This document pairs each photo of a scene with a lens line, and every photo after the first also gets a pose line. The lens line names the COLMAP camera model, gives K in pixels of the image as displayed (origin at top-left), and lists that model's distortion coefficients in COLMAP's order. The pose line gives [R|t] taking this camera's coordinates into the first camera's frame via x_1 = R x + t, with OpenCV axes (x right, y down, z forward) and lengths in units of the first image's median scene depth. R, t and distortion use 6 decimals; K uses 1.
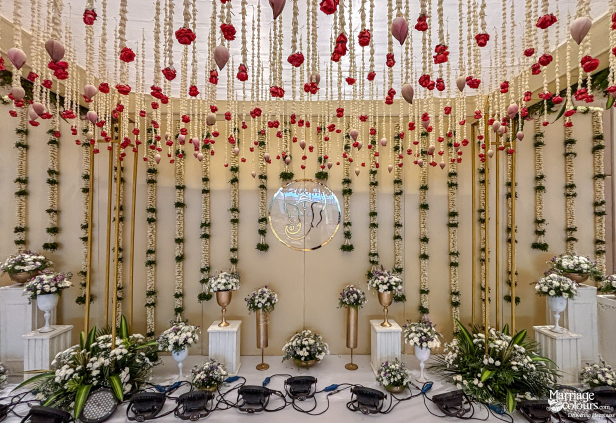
lens RADIAL K [[303.5, 0, 318.9], [0, 303.5, 209.3], [0, 0, 1]] dist [0.006853, 0.000132]
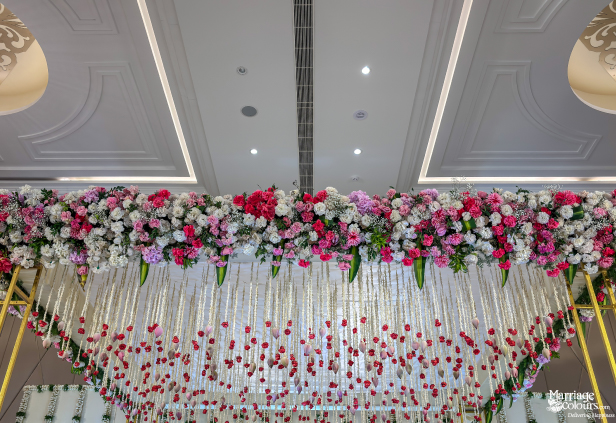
lens RADIAL K [[598.8, 0, 299.4], [0, 598.8, 212.4], [0, 0, 1]] dist [0.080685, -0.282669]
pose [[0.998846, -0.012208, -0.046441, 0.042293], [-0.013597, 0.855644, -0.517385, 0.234963], [0.046053, 0.517420, 0.854491, -1.247275]]
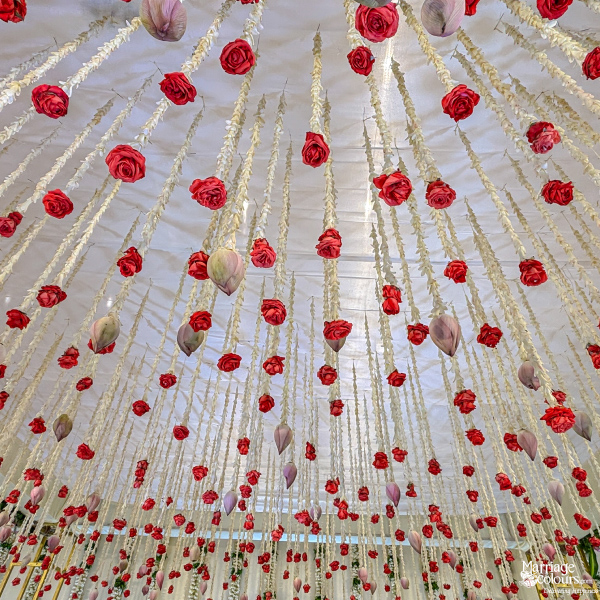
lens RADIAL K [[427.2, 0, 299.0], [0, 427.2, 299.1], [0, 0, 1]] dist [0.001572, -0.002262]
pose [[0.999386, 0.005176, -0.034655, -0.009659], [-0.027420, 0.731304, -0.681500, -0.003925], [0.021816, 0.682032, 0.730997, -0.173318]]
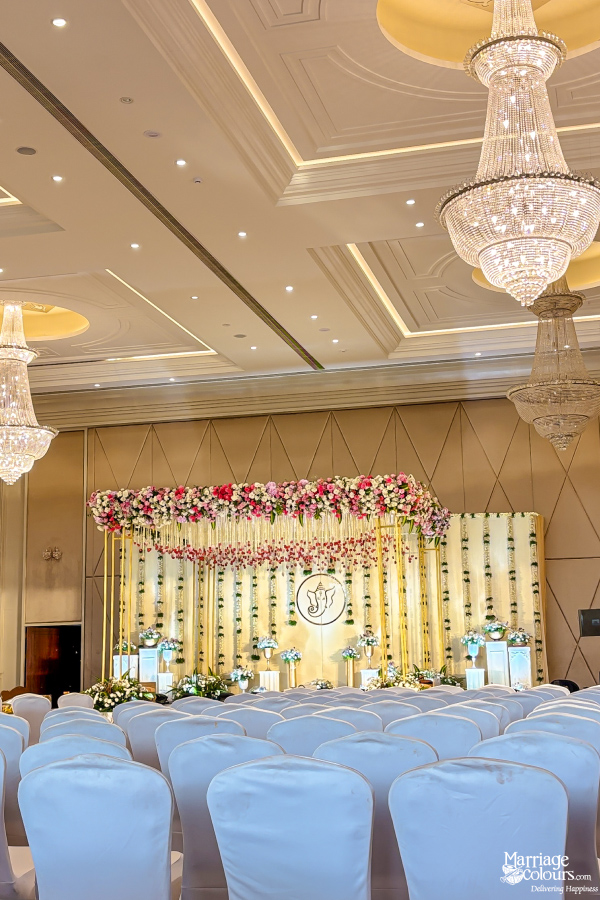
lens RADIAL K [[1212.6, 0, 273.1], [0, 1212.6, 451.8], [0, 0, 1]] dist [0.094468, -0.032384]
pose [[0.956633, -0.067742, -0.283311, 1.512461], [0.024589, 0.987891, -0.153186, 0.218304], [0.290257, 0.139576, 0.946715, -4.921819]]
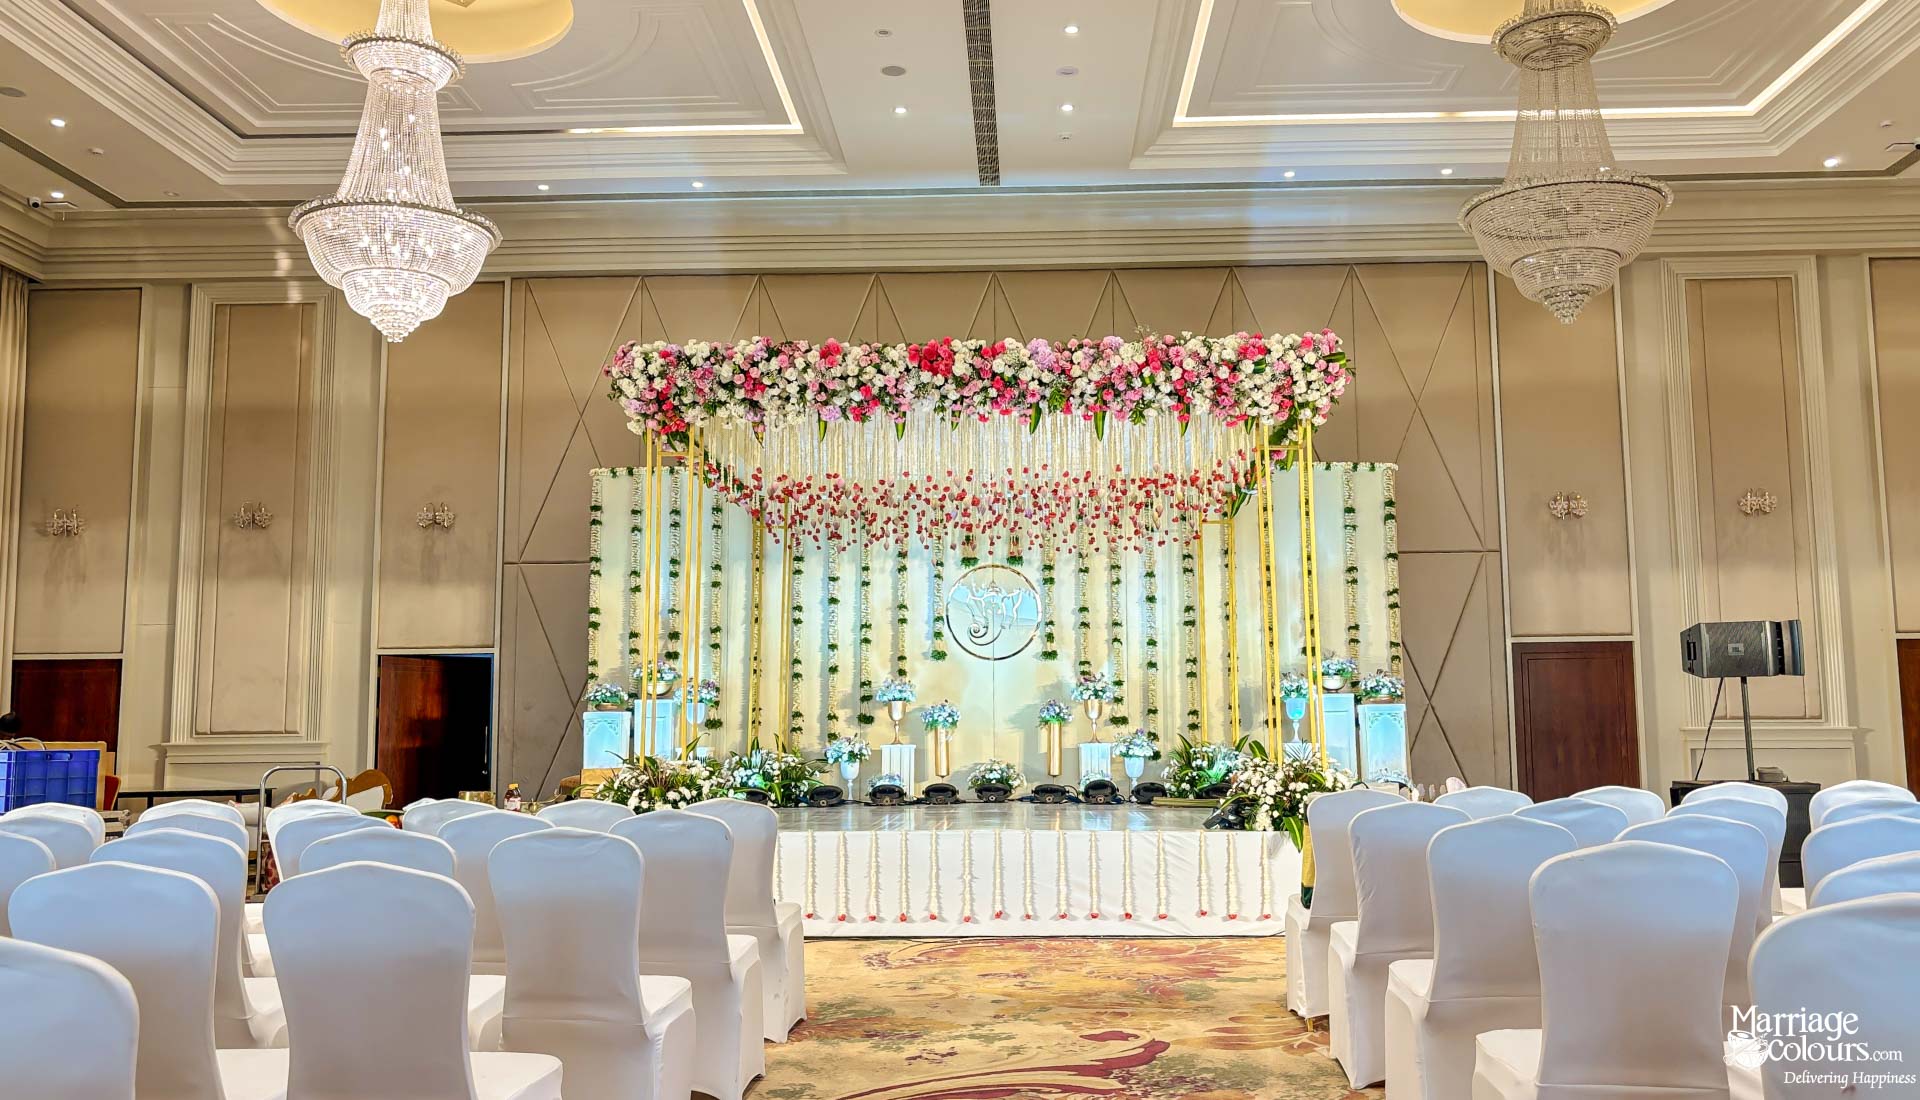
lens RADIAL K [[1562.4, 0, 981.8], [0, 1562.4, 567.5], [0, 0, 1]] dist [0.098398, -0.193496]
pose [[0.998436, -0.015313, -0.053773, 0.147199], [0.010712, 0.996337, -0.084836, 0.256852], [0.054875, 0.084127, 0.994943, -3.127127]]
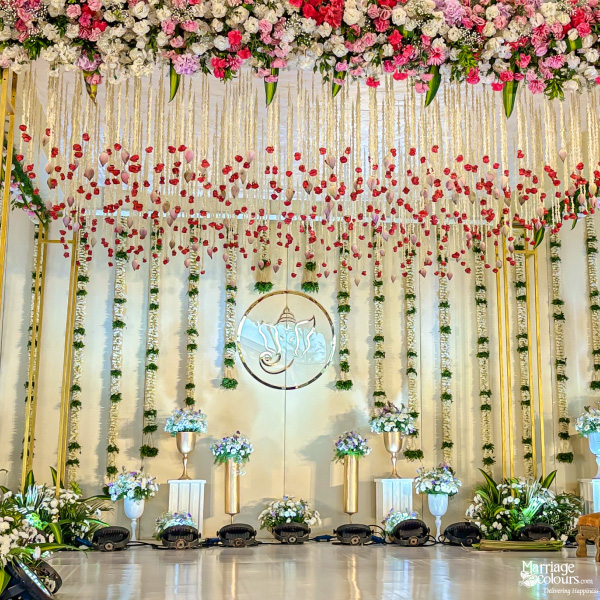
lens RADIAL K [[1125.6, 0, 340.1], [0, 1125.6, 215.1], [0, 0, 1]] dist [0.153338, -0.674859]
pose [[0.993672, 0.019960, 0.110535, -0.243961], [0.001462, 0.981703, -0.190415, 0.263629], [-0.112313, 0.189371, 0.975461, -1.886742]]
